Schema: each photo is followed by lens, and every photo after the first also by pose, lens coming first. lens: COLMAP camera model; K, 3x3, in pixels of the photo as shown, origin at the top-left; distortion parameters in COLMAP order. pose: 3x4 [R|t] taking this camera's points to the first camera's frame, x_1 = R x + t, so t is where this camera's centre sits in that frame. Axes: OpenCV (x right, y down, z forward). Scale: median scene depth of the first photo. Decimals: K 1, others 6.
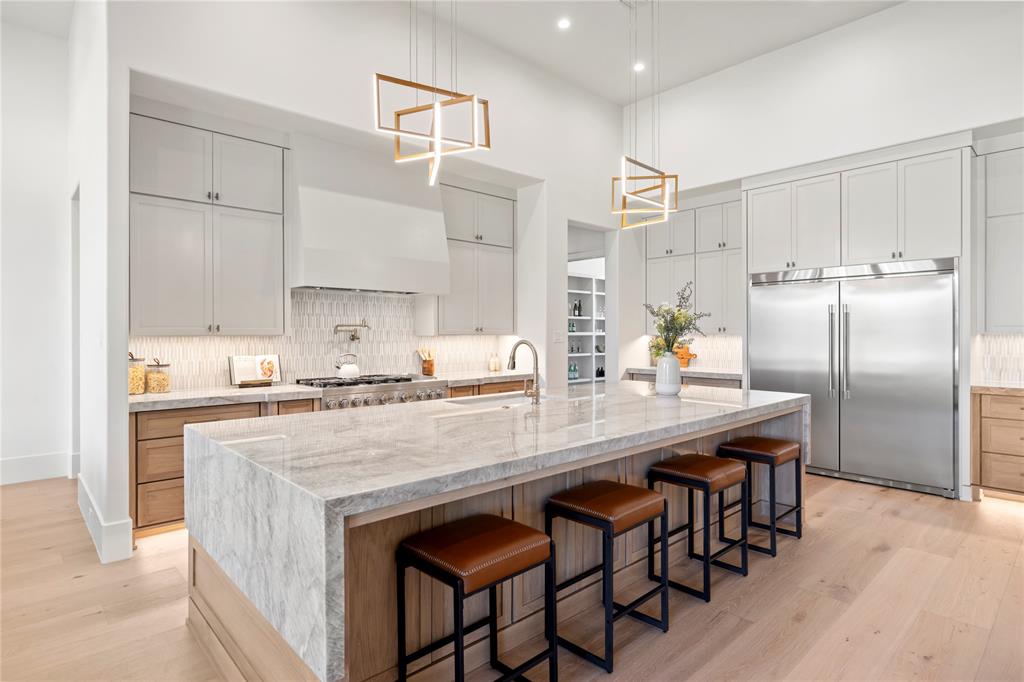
lens RADIAL K [[542.0, 0, 522.7], [0, 542.0, 325.0], [0, 0, 1]] dist [0.005252, 0.001433]
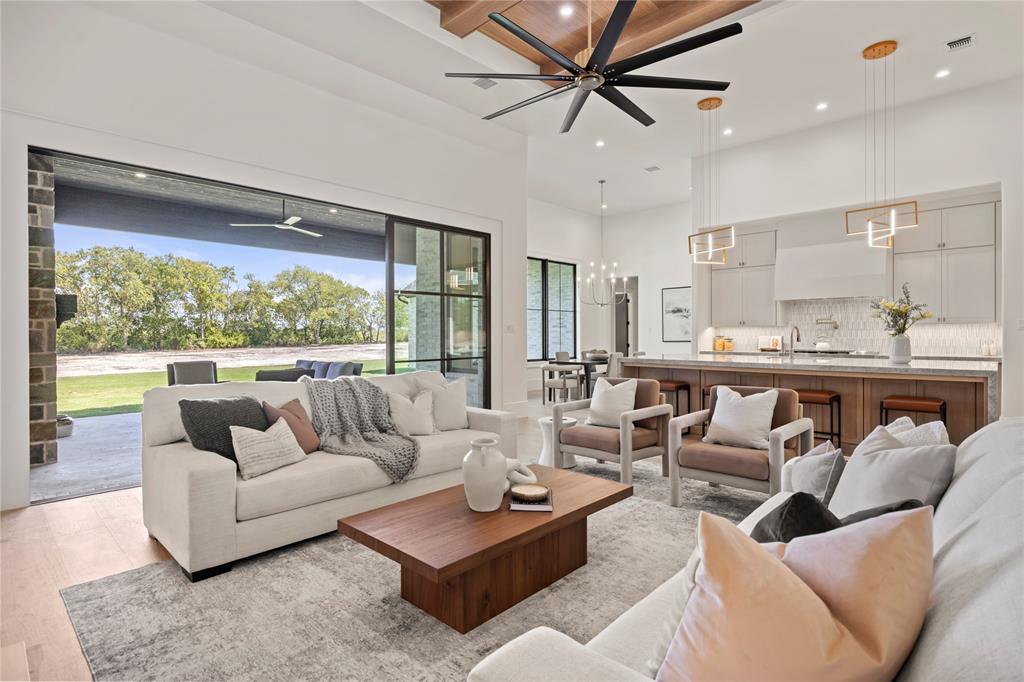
lens RADIAL K [[508.9, 0, 514.8], [0, 508.9, 337.8], [0, 0, 1]] dist [0.000600, 0.000358]
pose [[0.069274, 0.009508, -0.997552, 1.340175], [0.019814, 0.999744, 0.010905, 0.023404], [0.997401, -0.020521, 0.069068, -0.073950]]
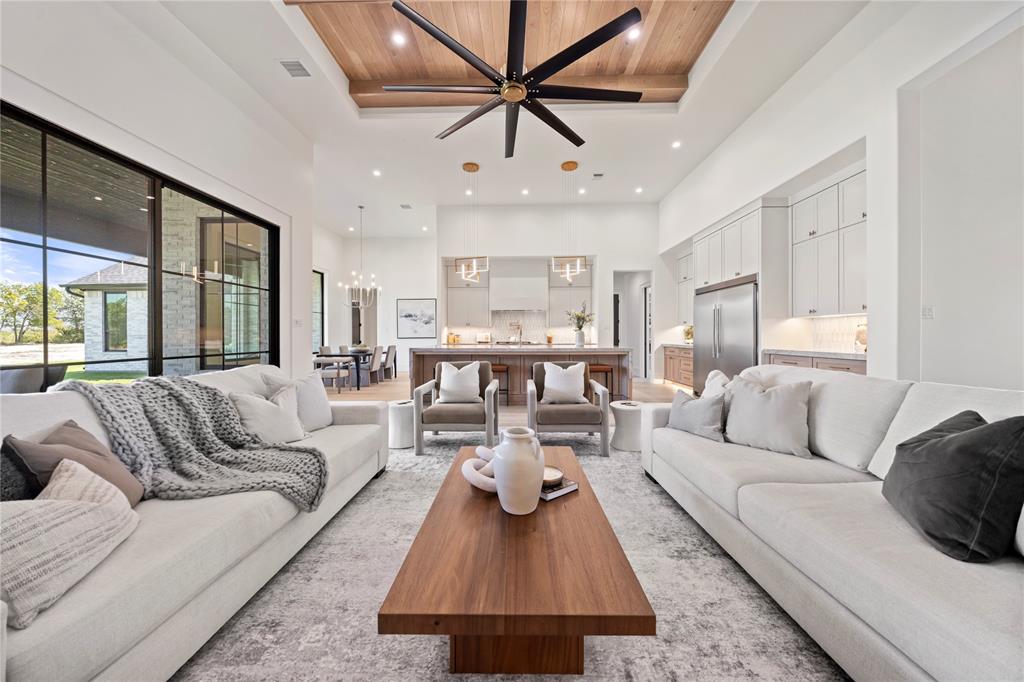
lens RADIAL K [[344.9, 0, 513.3], [0, 344.9, 336.9], [0, 0, 1]] dist [-0.005242, -0.000174]
pose [[0.721279, 0.003728, -0.692635, 1.009747], [0.011404, 0.999786, 0.017257, 0.045996], [0.692551, -0.020346, 0.721082, -0.308938]]
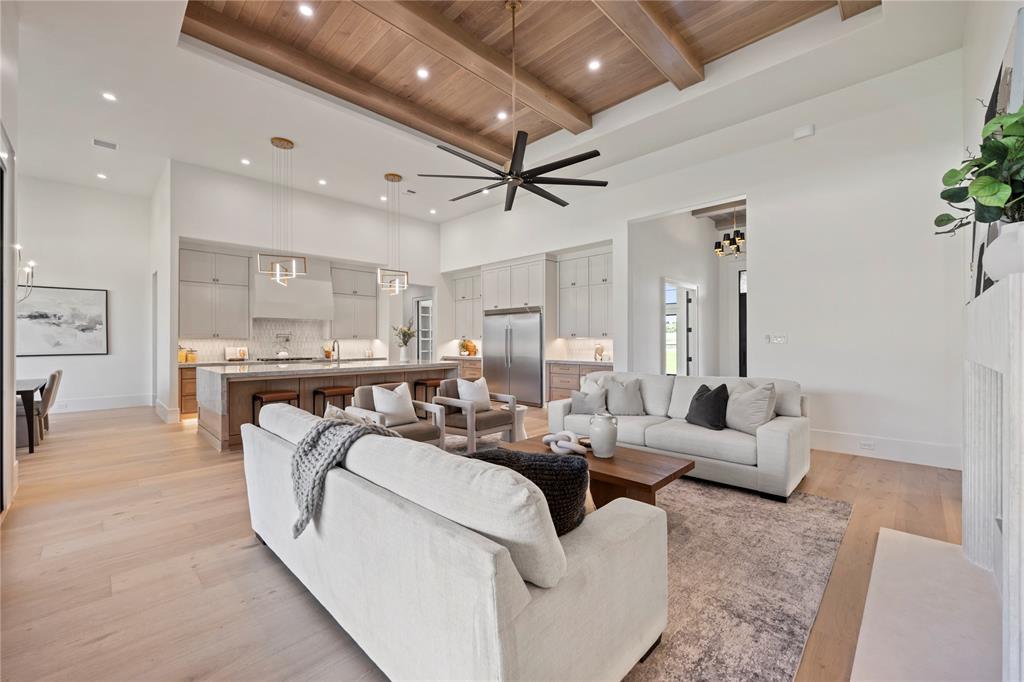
lens RADIAL K [[408.1, 0, 512.6], [0, 408.1, 336.1], [0, 0, 1]] dist [0.000077, -0.001036]
pose [[0.998880, 0.001554, 0.047294, 0.594044], [-0.001672, 0.999996, 0.002459, 0.002346], [-0.047290, -0.002536, 0.998878, -0.779231]]
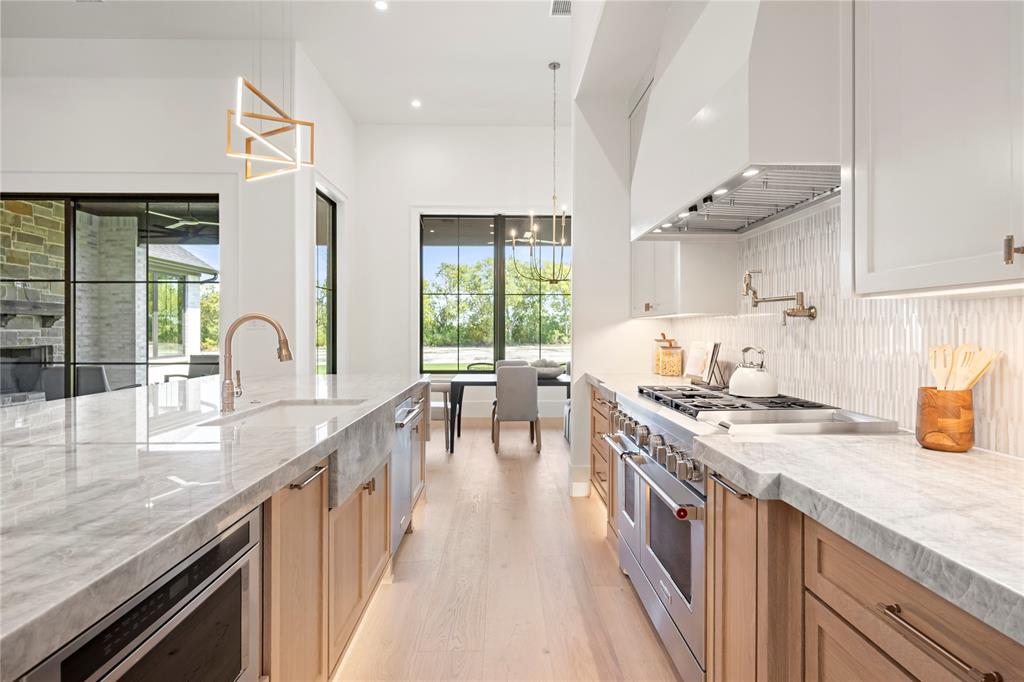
lens RADIAL K [[542.0, 0, 514.8], [0, 542.0, 334.1], [0, 0, 1]] dist [0.005252, 0.001433]
pose [[-0.670296, 0.000873, -0.742093, 0.201583], [0.006682, 0.999966, -0.004860, 0.047819], [0.742063, -0.008216, -0.670279, 1.312720]]
